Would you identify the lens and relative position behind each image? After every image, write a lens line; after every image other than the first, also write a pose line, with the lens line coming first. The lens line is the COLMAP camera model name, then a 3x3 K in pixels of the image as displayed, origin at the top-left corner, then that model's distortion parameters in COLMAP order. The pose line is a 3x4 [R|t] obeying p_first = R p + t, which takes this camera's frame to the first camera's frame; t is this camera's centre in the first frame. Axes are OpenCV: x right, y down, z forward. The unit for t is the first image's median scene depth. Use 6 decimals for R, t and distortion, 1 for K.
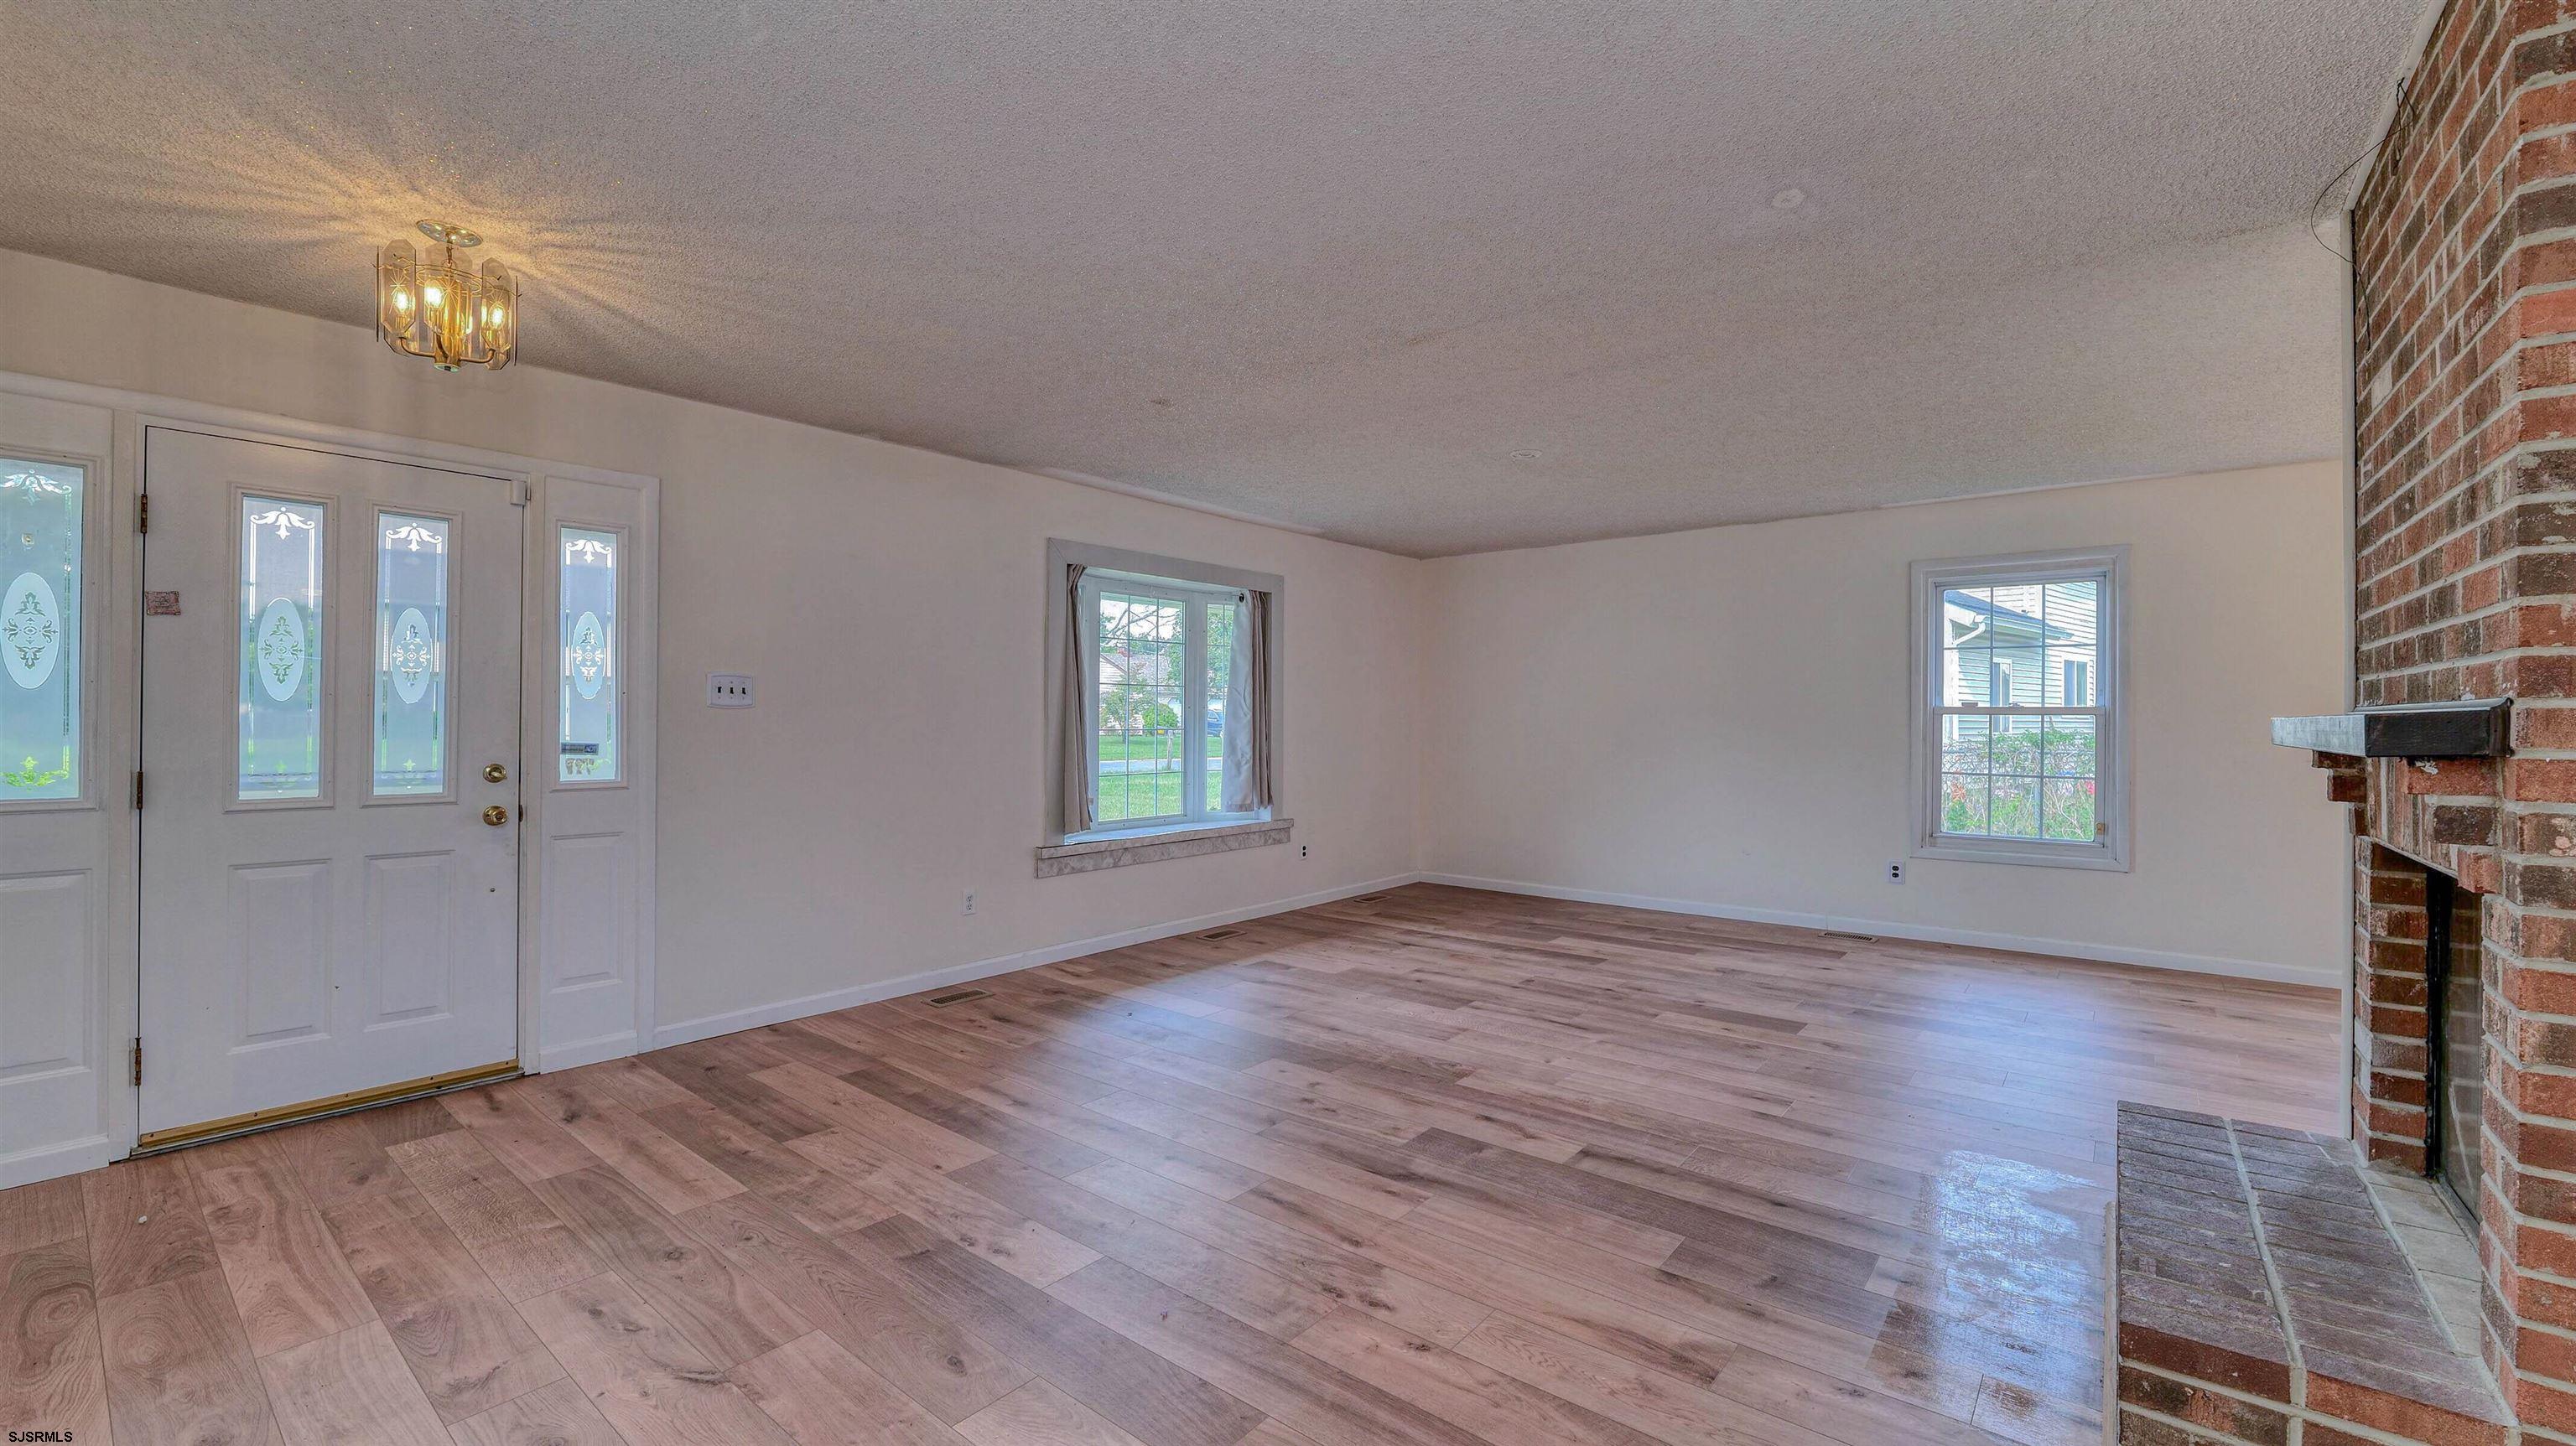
lens RADIAL K [[1044.6, 0, 1276.1], [0, 1044.6, 720.8], [0, 0, 1]] dist [-0.001075, 0.000221]
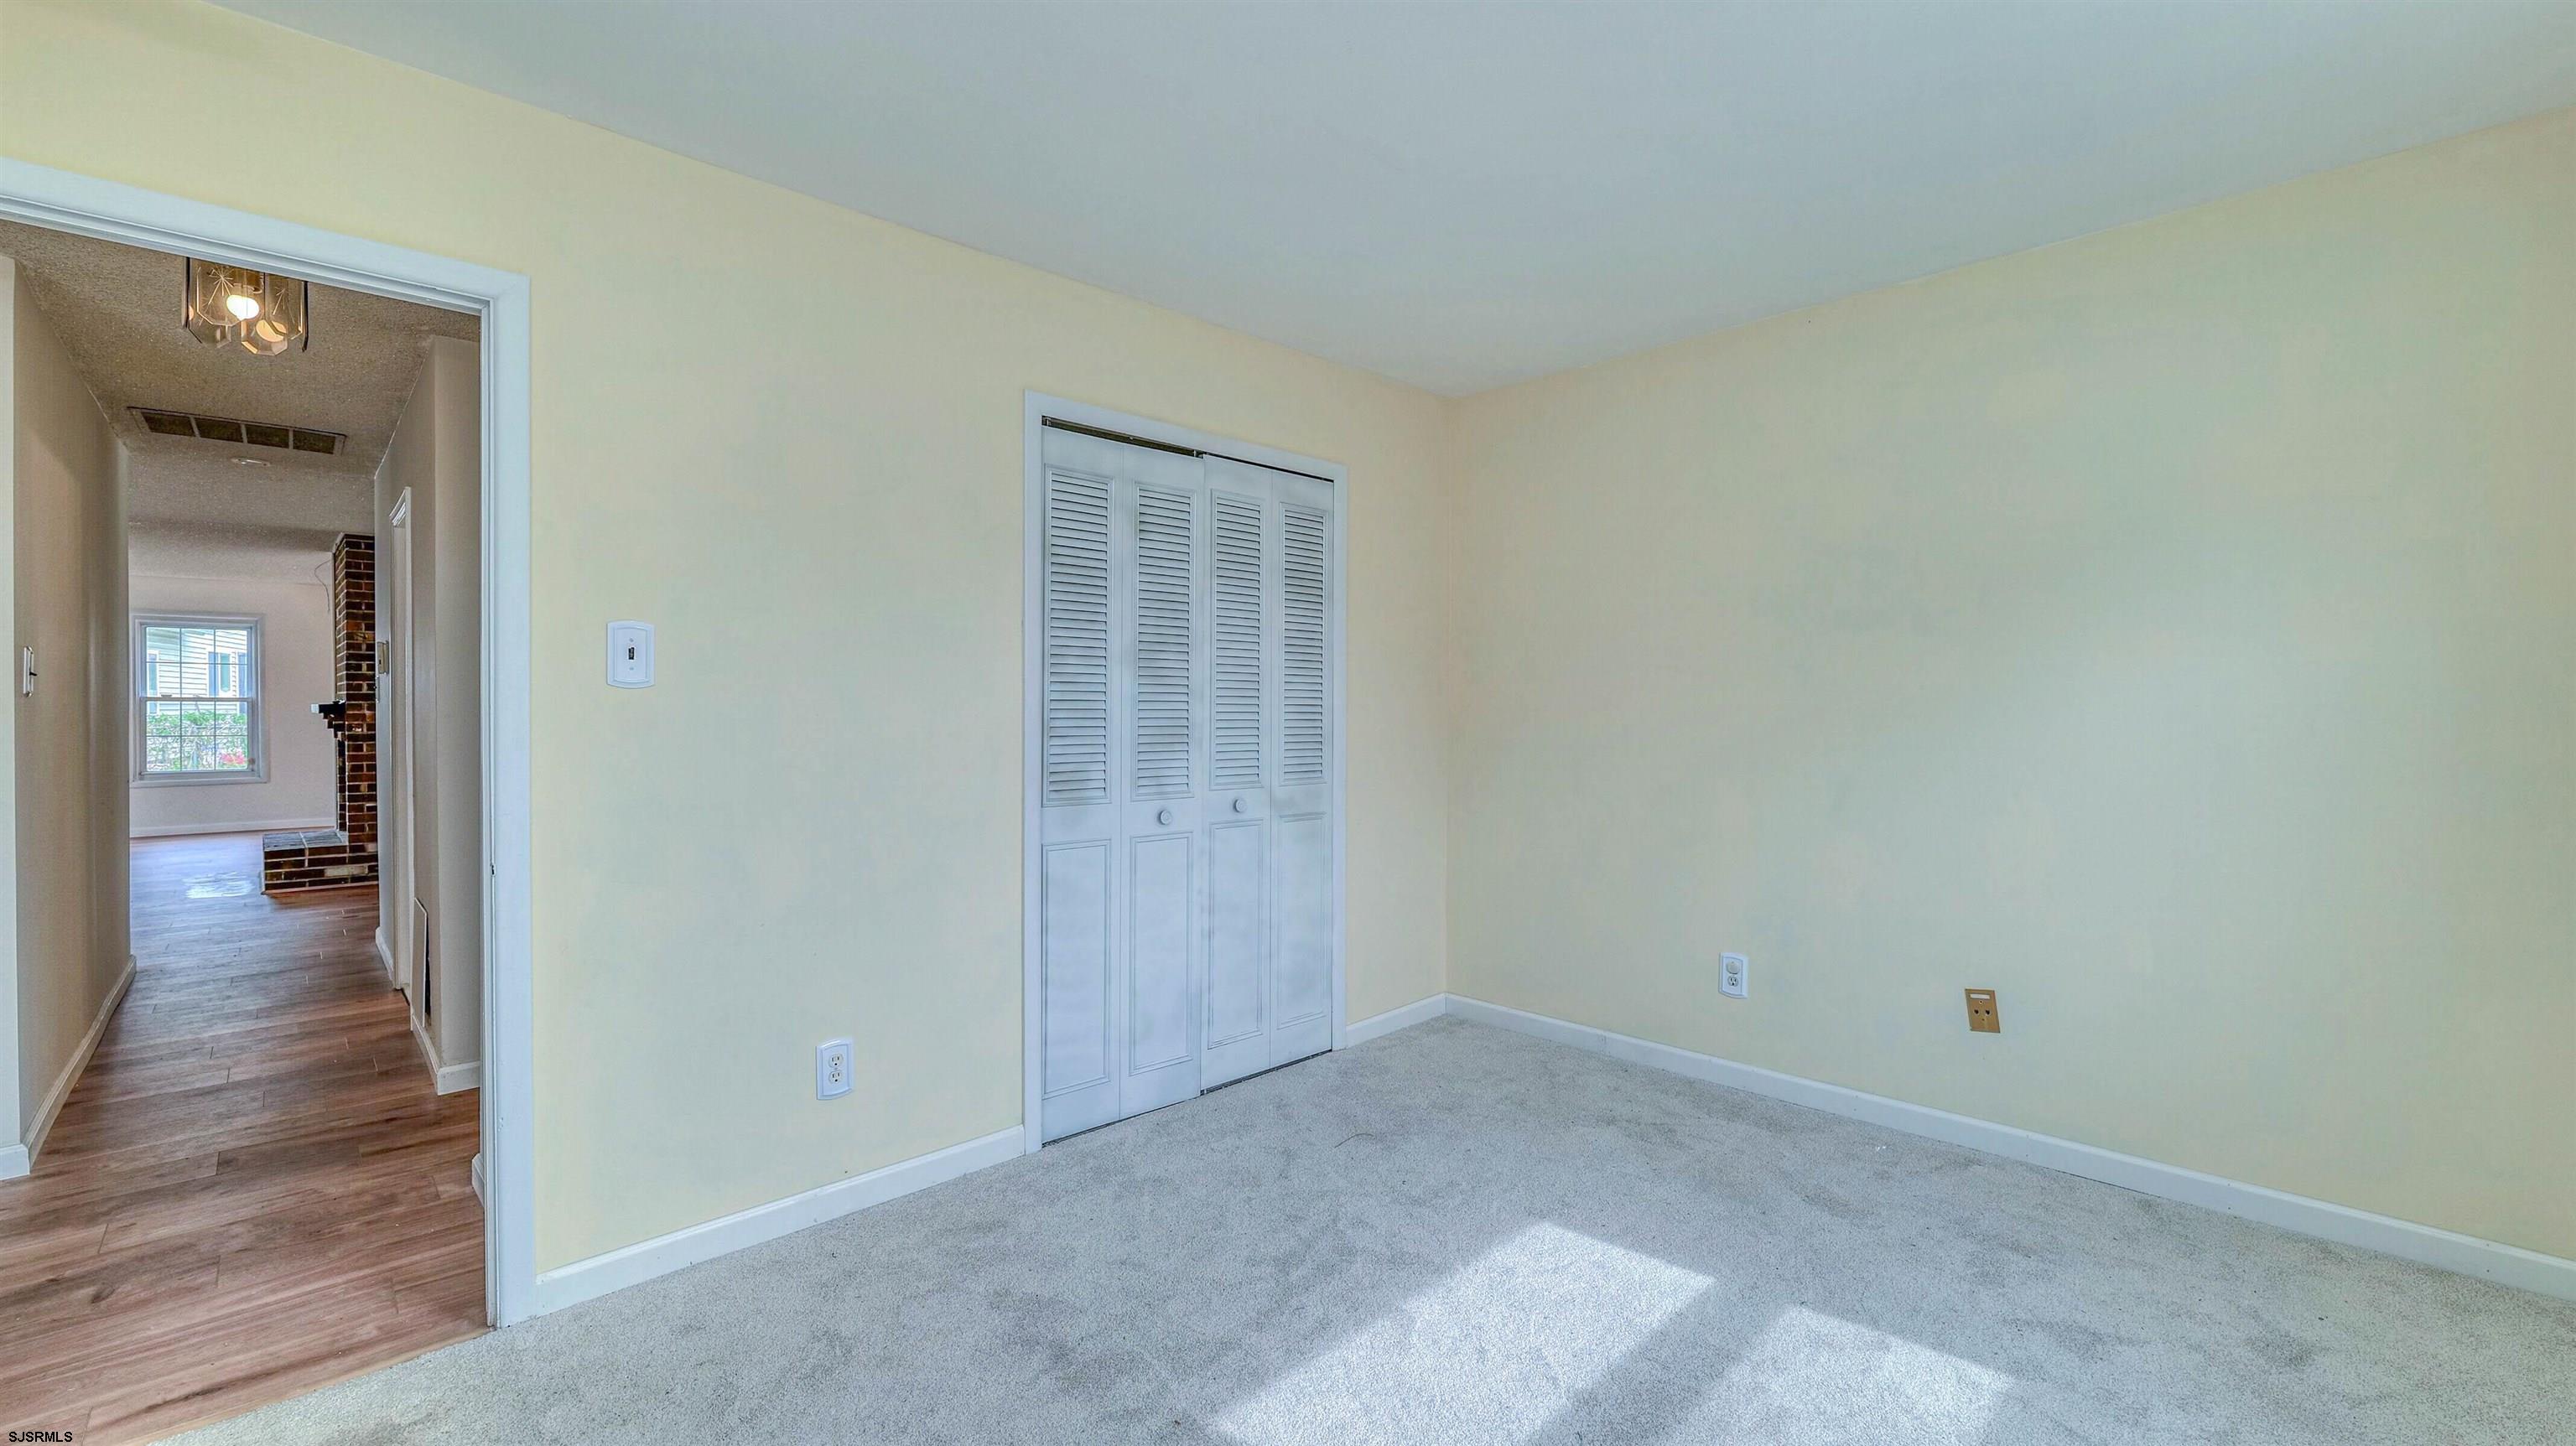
lens RADIAL K [[1044.6, 0, 1276.1], [0, 1044.6, 720.8], [0, 0, 1]] dist [-0.001075, 0.000221]
pose [[0.118929, -0.016168, 0.992771, -0.845331], [0.000235, 0.999868, 0.016255, -0.002043], [-0.992903, -0.001699, 0.118917, -1.043249]]
